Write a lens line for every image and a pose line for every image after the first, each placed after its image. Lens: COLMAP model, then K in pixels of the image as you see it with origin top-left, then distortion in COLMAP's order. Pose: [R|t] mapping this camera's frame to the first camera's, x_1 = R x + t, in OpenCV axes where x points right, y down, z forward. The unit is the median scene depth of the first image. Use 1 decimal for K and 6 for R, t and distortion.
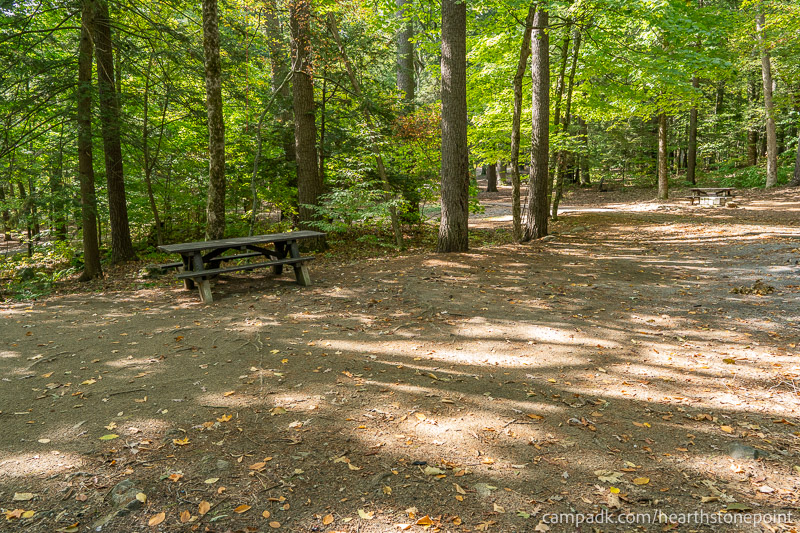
lens RADIAL K [[539.1, 0, 397.6], [0, 539.1, 254.6], [0, 0, 1]] dist [-0.000773, 0.003085]
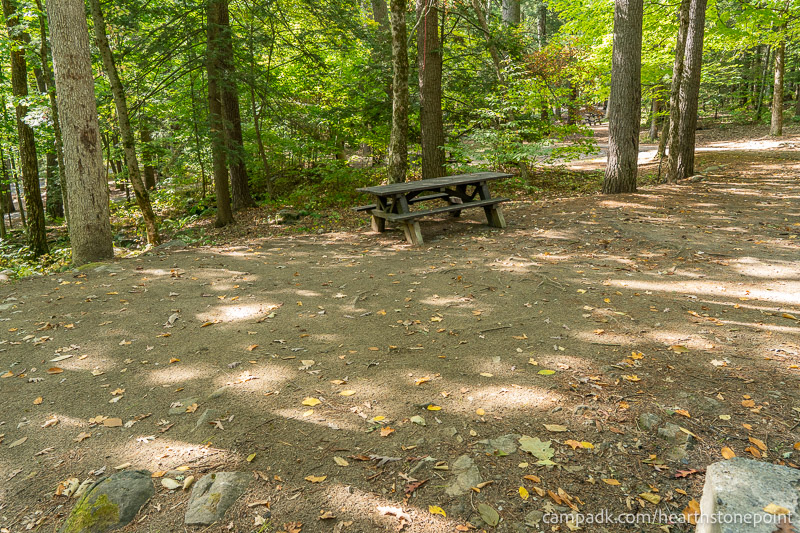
lens RADIAL K [[539.1, 0, 397.6], [0, 539.1, 254.6], [0, 0, 1]] dist [-0.000773, 0.003085]
pose [[0.996165, -0.002587, -0.087453, -0.524391], [0.011174, 0.995139, 0.097849, 0.015817], [0.086775, -0.098451, 0.991351, 0.007633]]
